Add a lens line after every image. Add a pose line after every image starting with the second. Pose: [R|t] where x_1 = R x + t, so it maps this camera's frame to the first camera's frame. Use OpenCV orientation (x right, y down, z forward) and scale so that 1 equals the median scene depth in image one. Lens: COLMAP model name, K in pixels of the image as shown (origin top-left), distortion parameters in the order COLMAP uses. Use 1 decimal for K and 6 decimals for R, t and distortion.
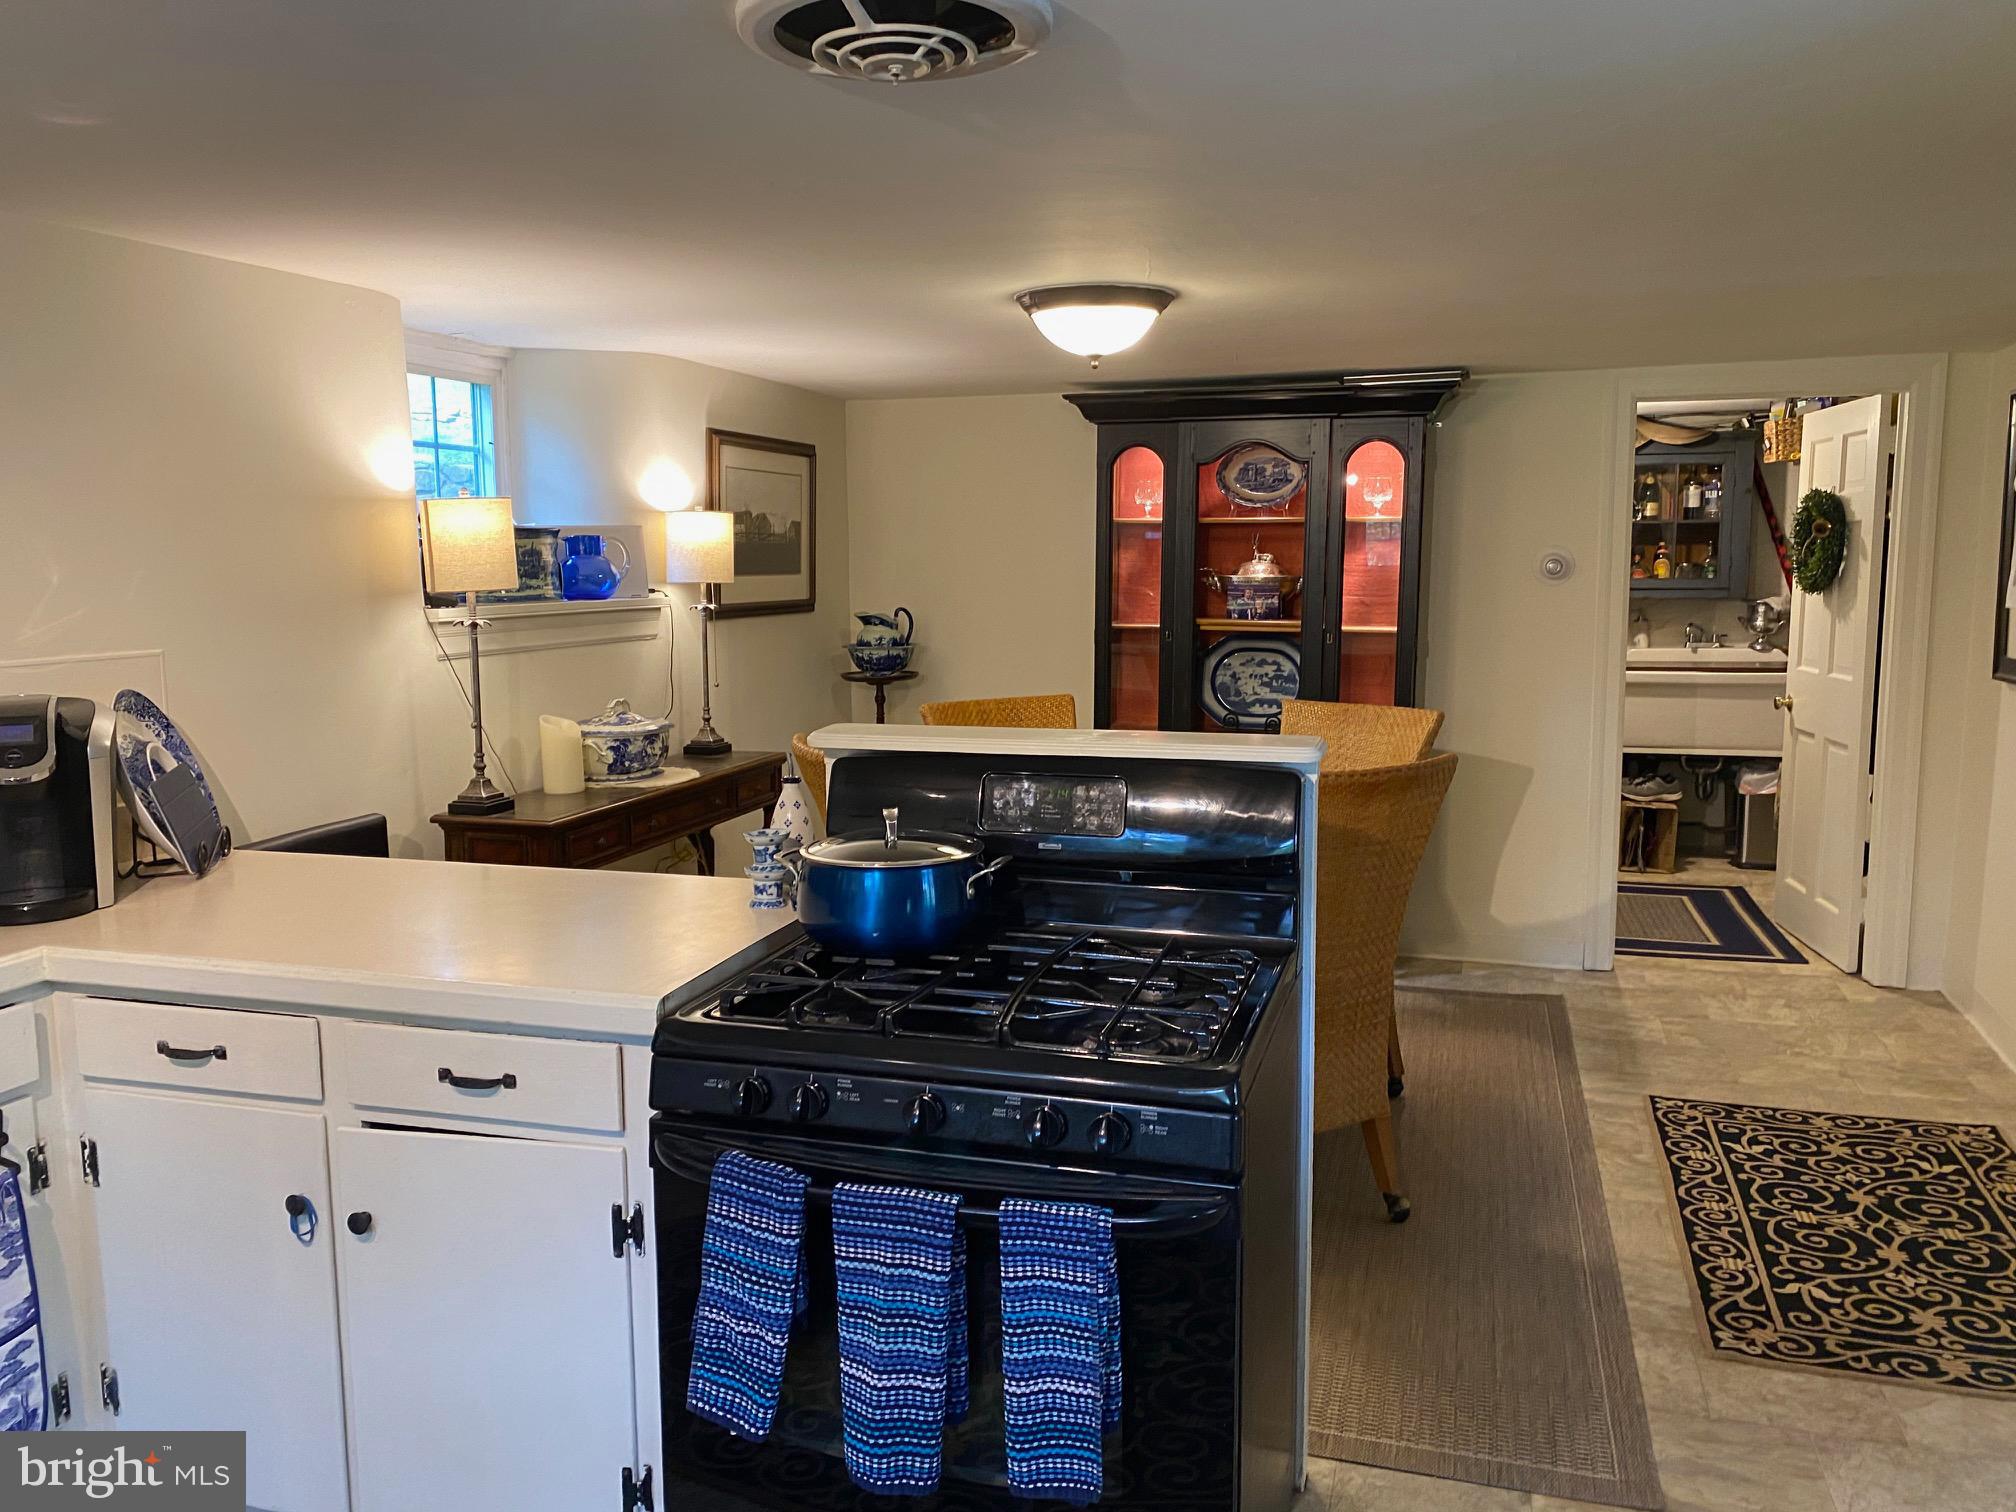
lens RADIAL K [[1562.0, 0, 990.1], [0, 1562.0, 760.0], [0, 0, 1]] dist [0.072547, -0.040709]
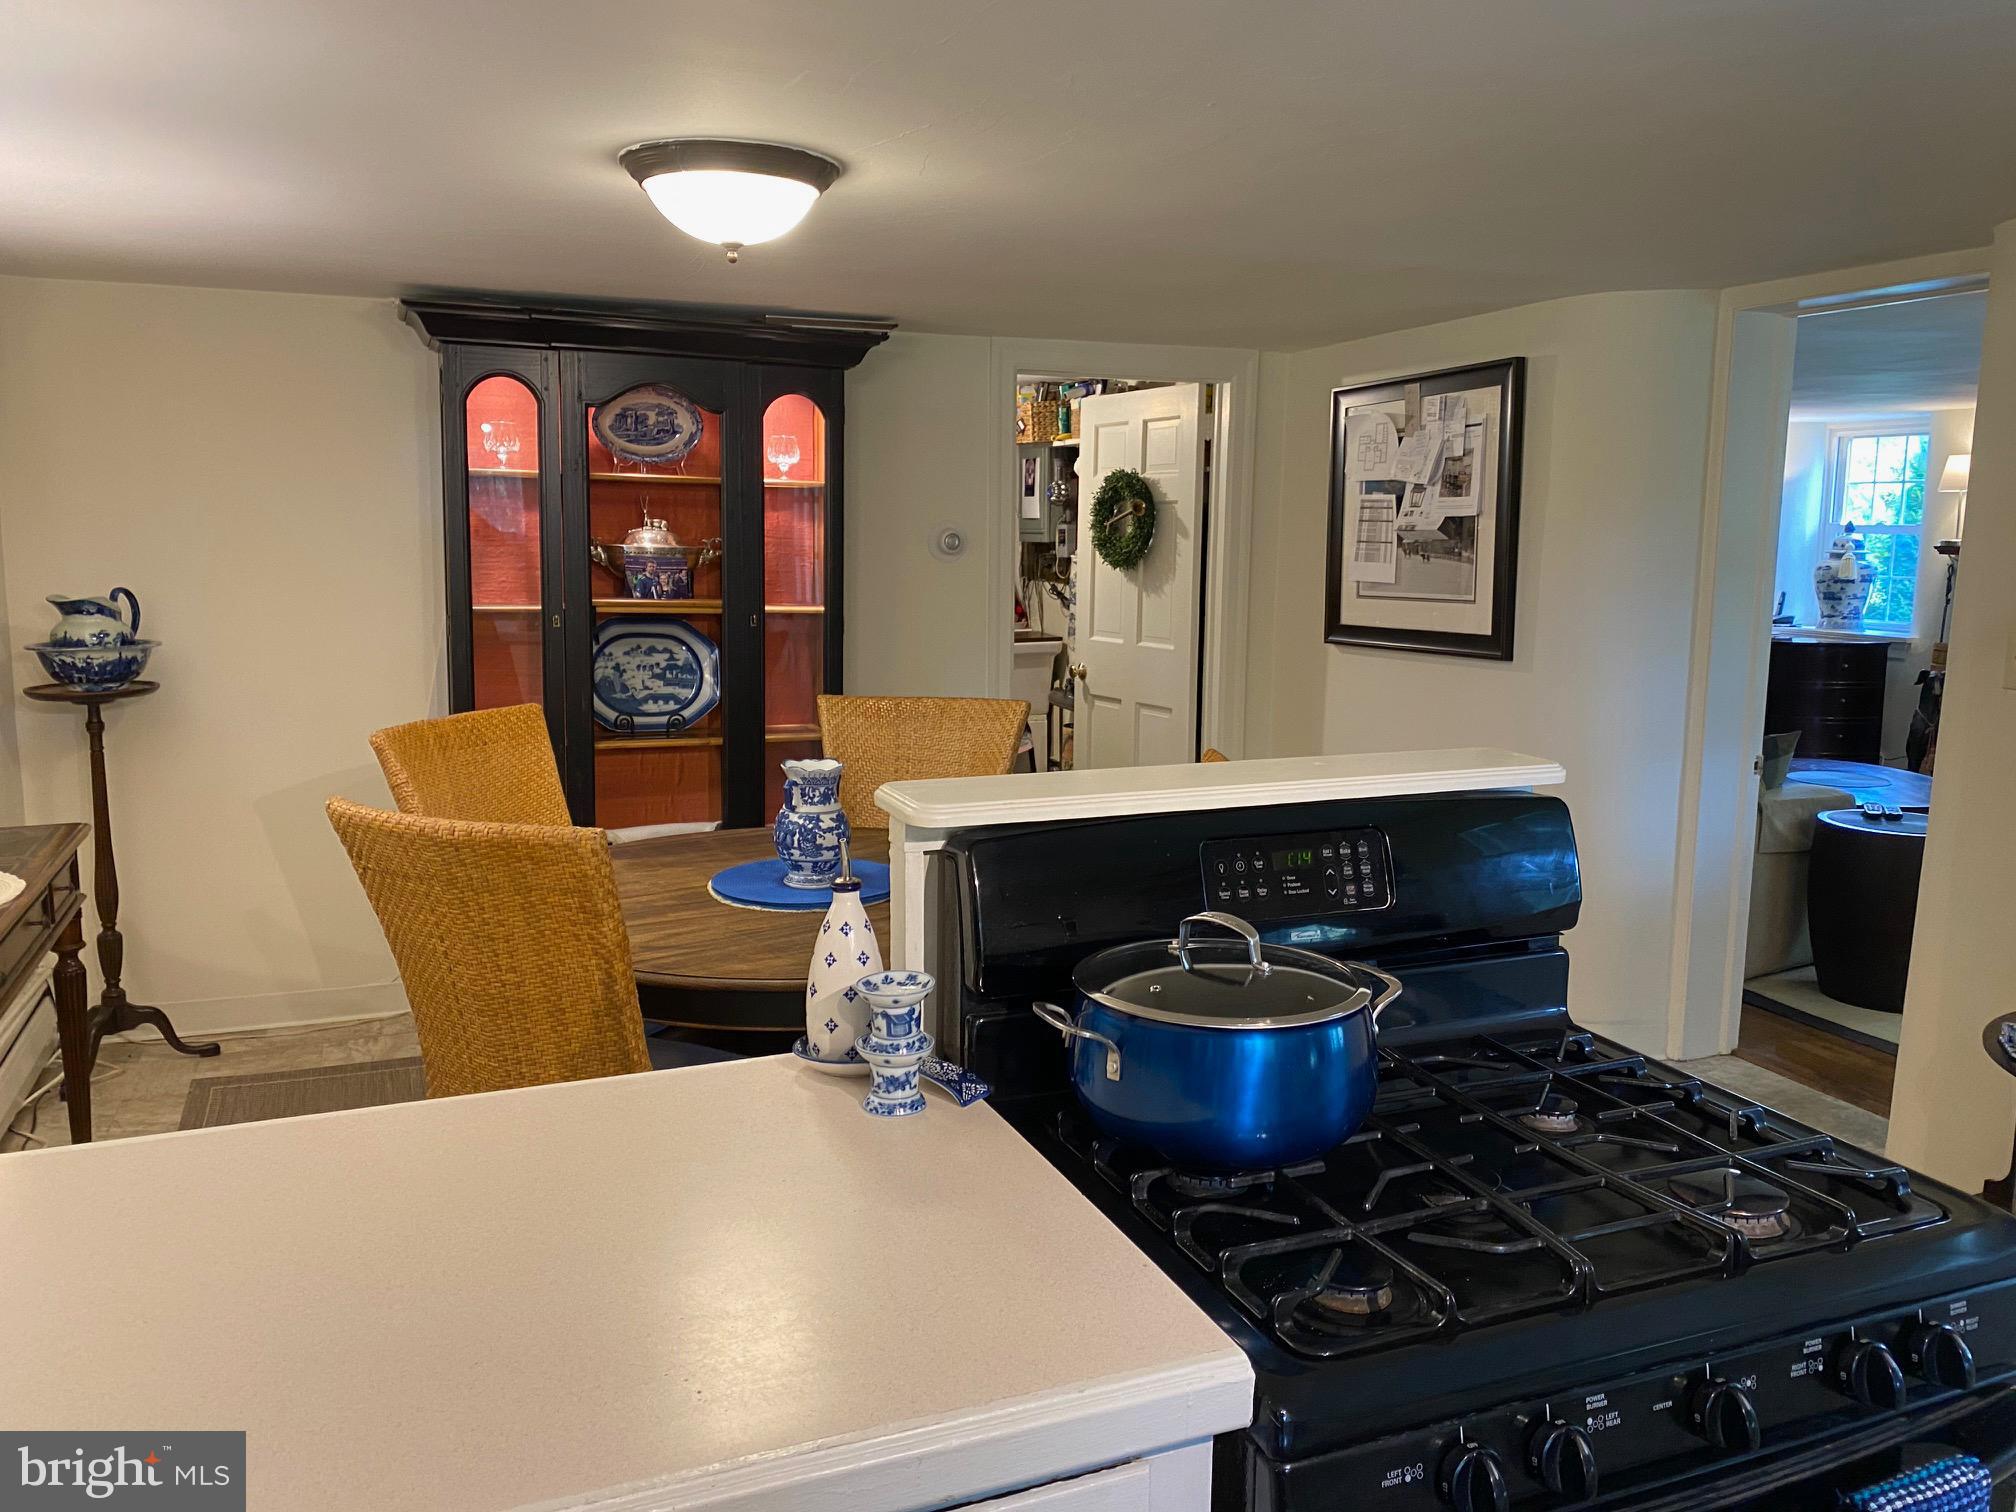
lens RADIAL K [[1562.0, 0, 1015.1], [0, 1562.0, 746.7], [0, 0, 1]] dist [0.072547, -0.040709]
pose [[0.768573, -0.076347, 0.635190, -0.215155], [0.073634, 0.996812, 0.030716, -0.023247], [-0.635511, 0.023165, 0.771745, 0.241251]]
